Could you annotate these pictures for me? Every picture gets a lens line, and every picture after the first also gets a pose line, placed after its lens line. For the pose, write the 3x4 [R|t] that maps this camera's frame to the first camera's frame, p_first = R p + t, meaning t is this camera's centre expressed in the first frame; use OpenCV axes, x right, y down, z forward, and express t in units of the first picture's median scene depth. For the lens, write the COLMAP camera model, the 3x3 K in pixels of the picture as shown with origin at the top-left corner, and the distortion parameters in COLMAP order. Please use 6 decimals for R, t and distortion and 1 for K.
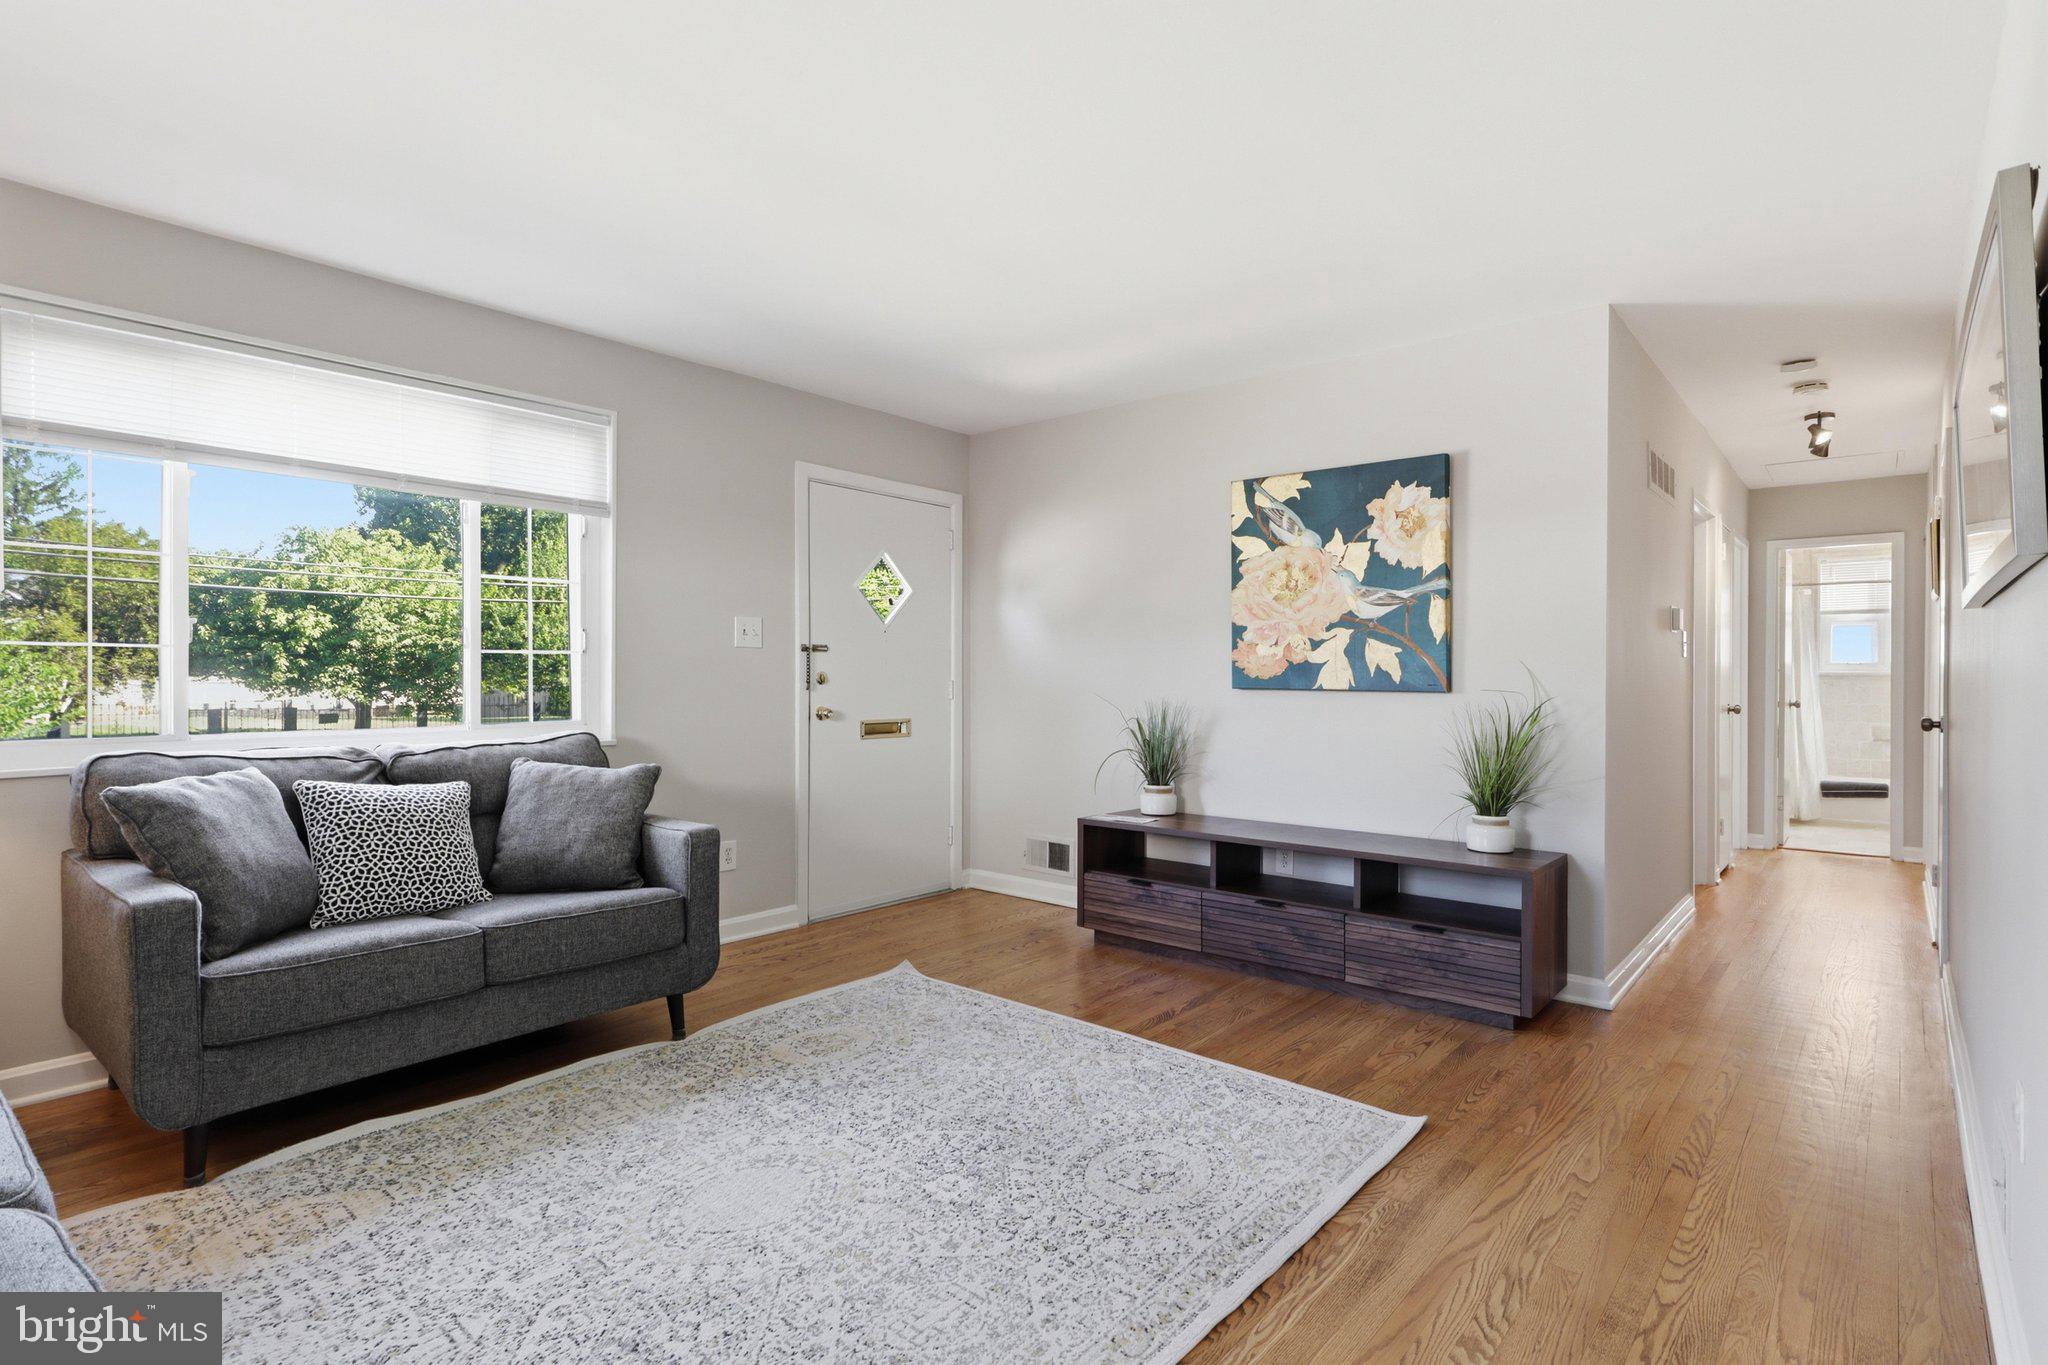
lens RADIAL K [[1031.6, 0, 1022.4], [0, 1031.6, 676.2], [0, 0, 1]] dist [0.021343, -0.000289]
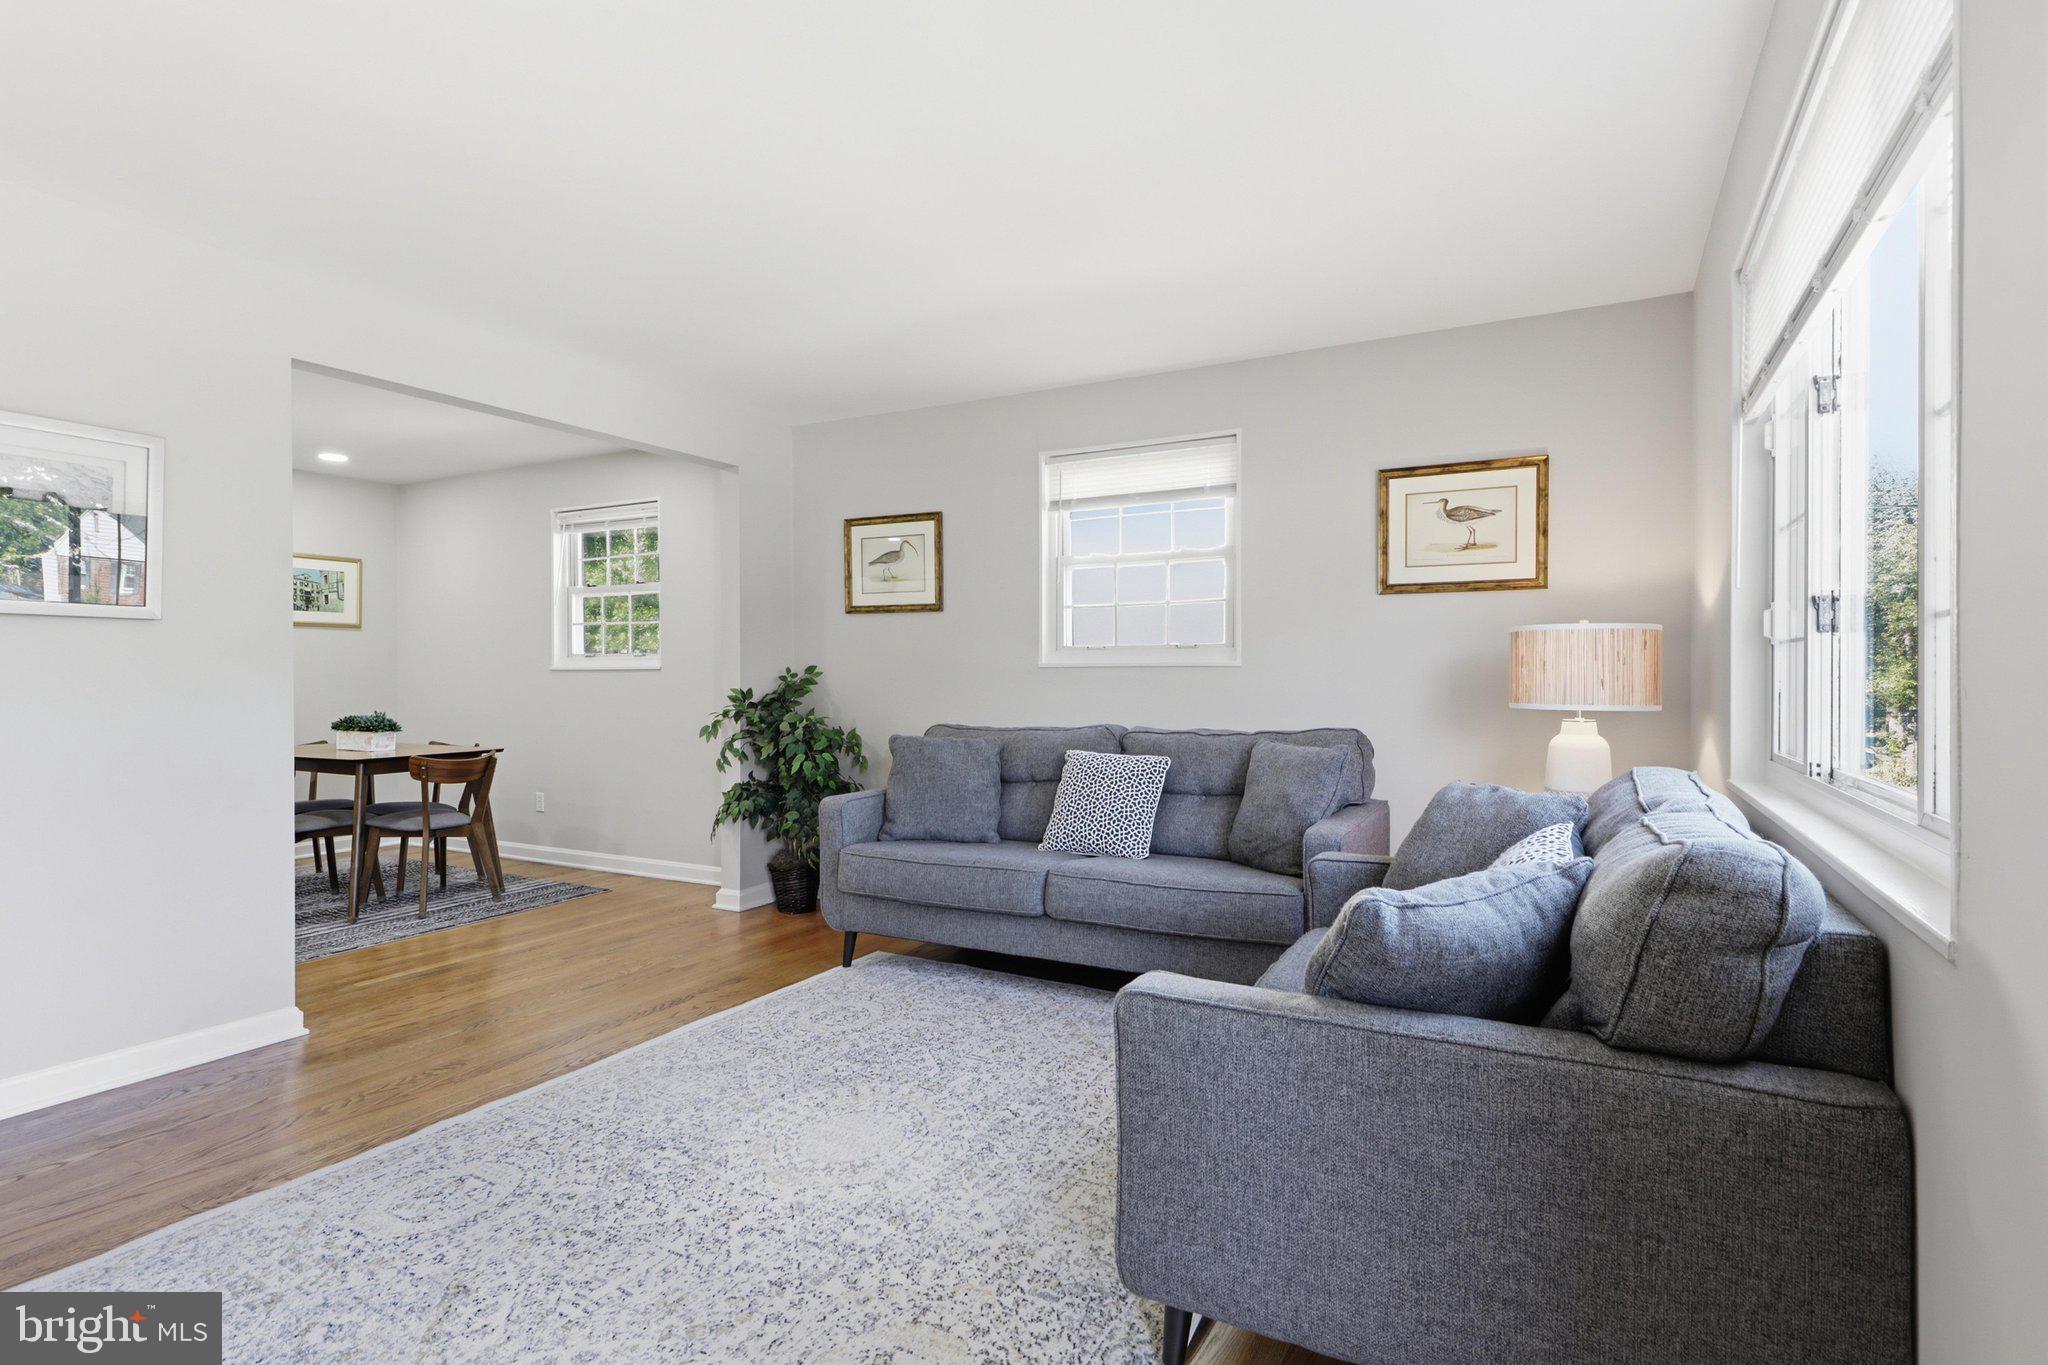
lens RADIAL K [[1031.6, 0, 1022.4], [0, 1031.6, 676.2], [0, 0, 1]] dist [0.021343, -0.000289]
pose [[-0.980111, 0.002624, -0.198431, -0.204528], [0.001810, 0.999989, 0.004283, -0.005297], [0.198440, 0.003839, -0.980105, 1.965412]]
